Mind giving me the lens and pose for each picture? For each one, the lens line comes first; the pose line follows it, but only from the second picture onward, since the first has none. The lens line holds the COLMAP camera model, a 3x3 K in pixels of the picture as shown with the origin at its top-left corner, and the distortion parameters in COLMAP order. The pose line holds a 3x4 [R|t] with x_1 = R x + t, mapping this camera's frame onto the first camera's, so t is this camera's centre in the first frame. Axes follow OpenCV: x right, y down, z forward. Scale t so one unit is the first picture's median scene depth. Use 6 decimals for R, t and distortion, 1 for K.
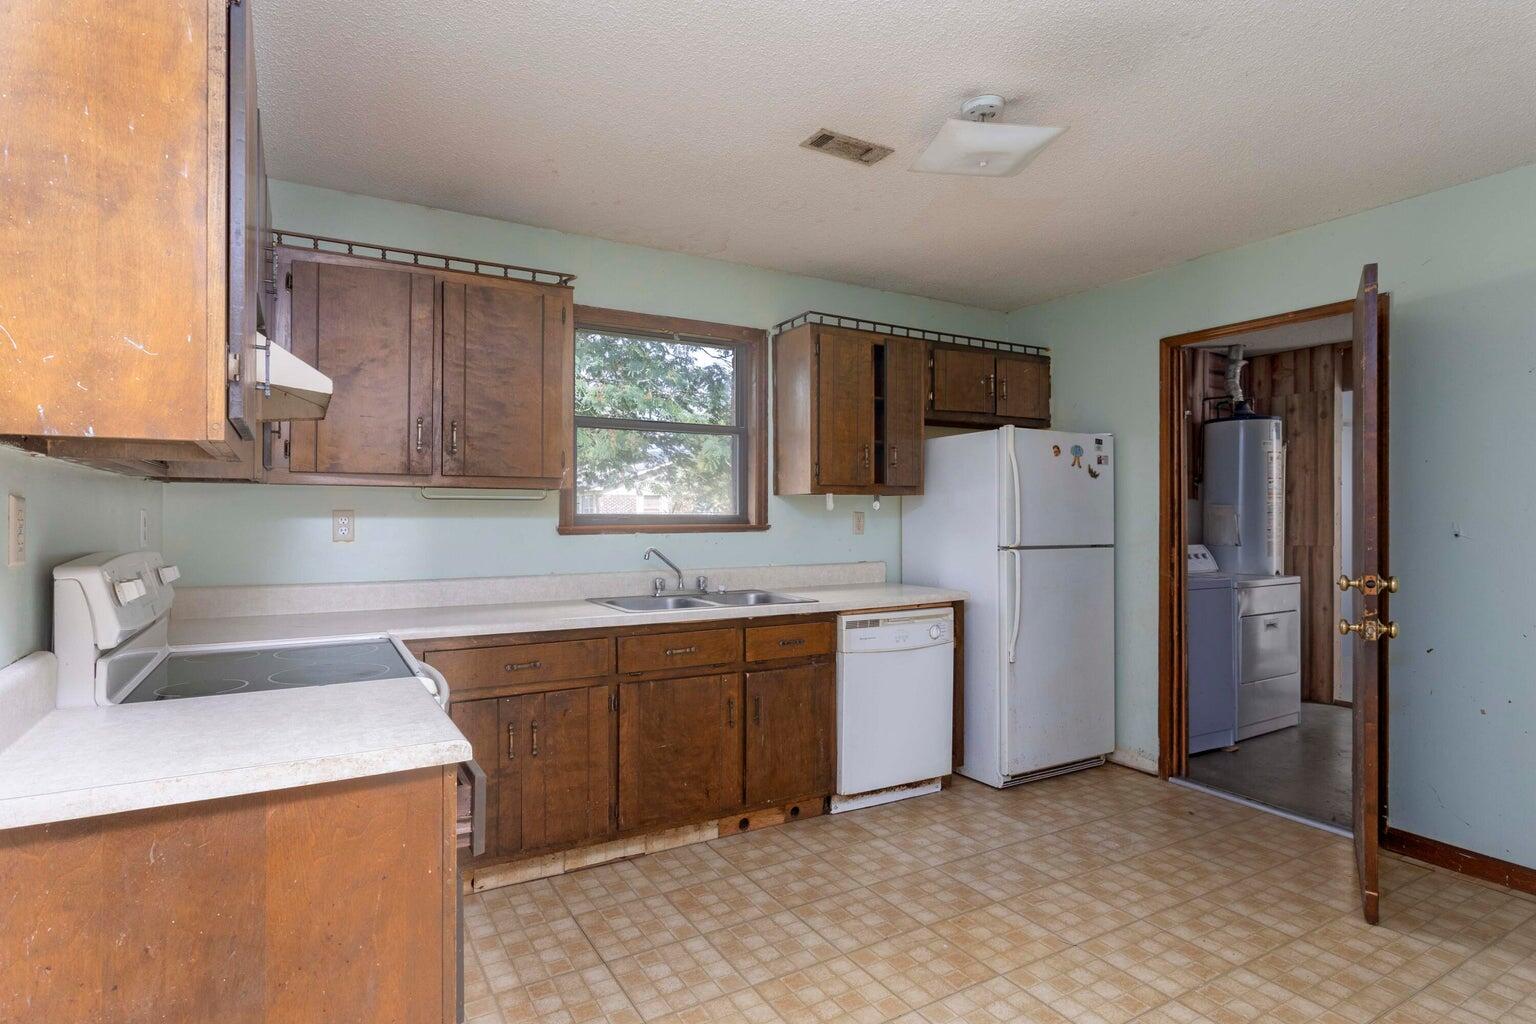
lens RADIAL K [[810.3, 0, 760.6], [0, 810.3, 512.2], [0, 0, 1]] dist [-0.002881, -0.000198]
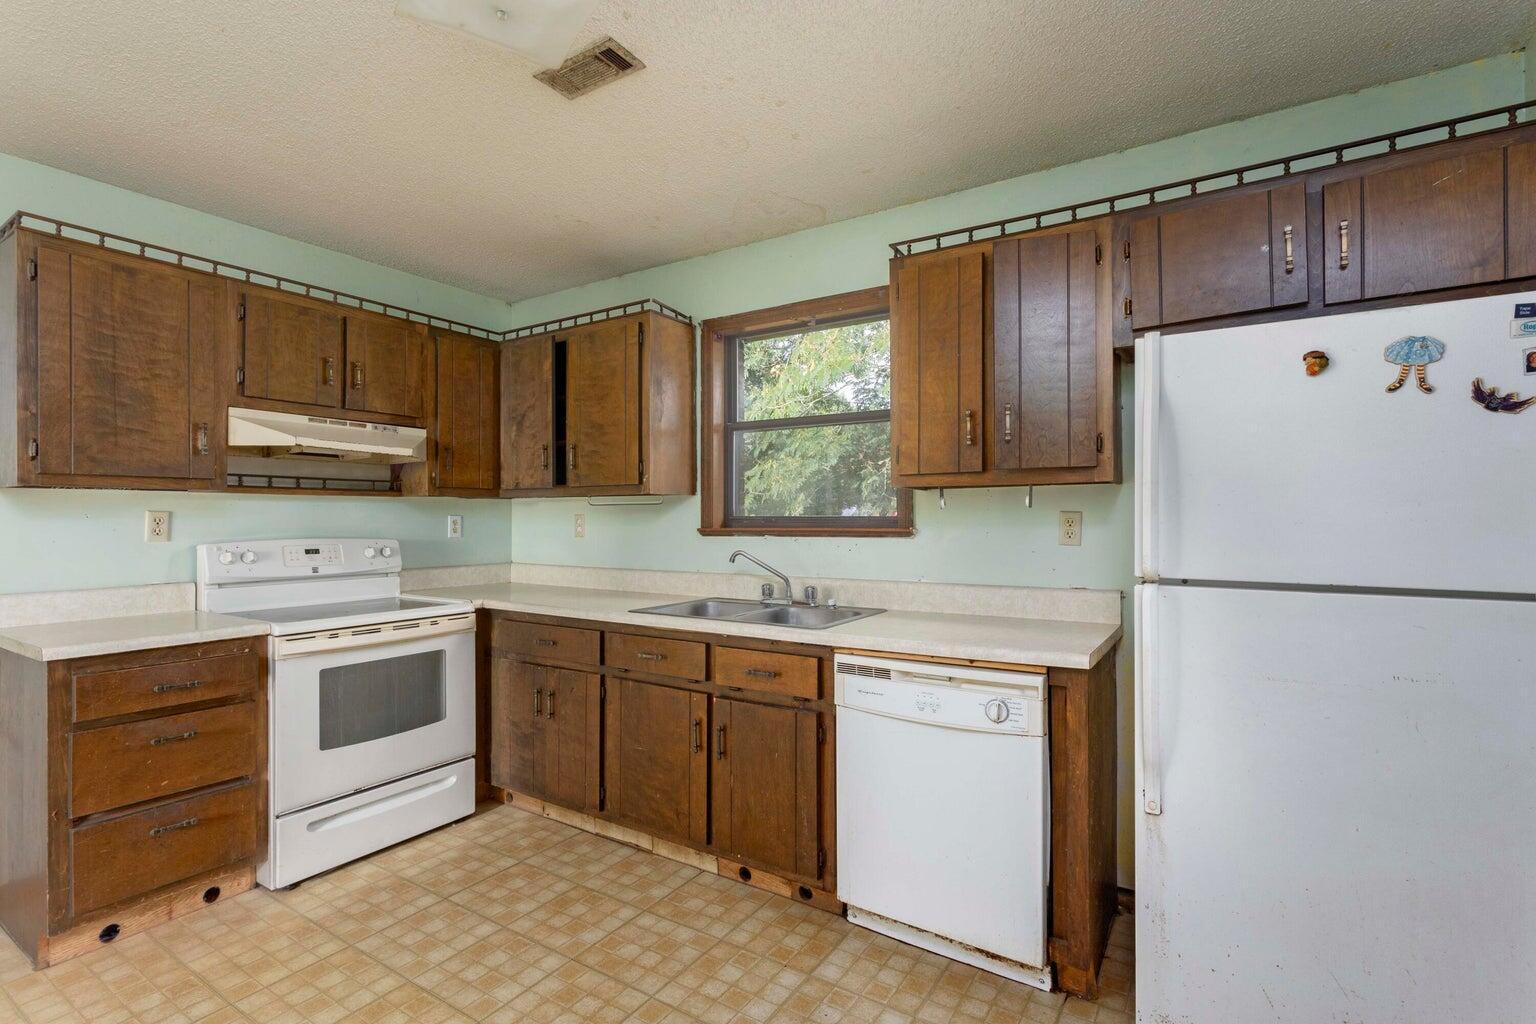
lens RADIAL K [[719.6, 0, 765.4], [0, 719.6, 514.6], [0, 0, 1]] dist [0.002393, -0.001274]
pose [[0.448624, -0.007514, -0.893689, 0.749666], [0.005172, 0.999970, -0.005811, 0.005983], [0.893706, -0.002015, 0.448649, 0.743979]]
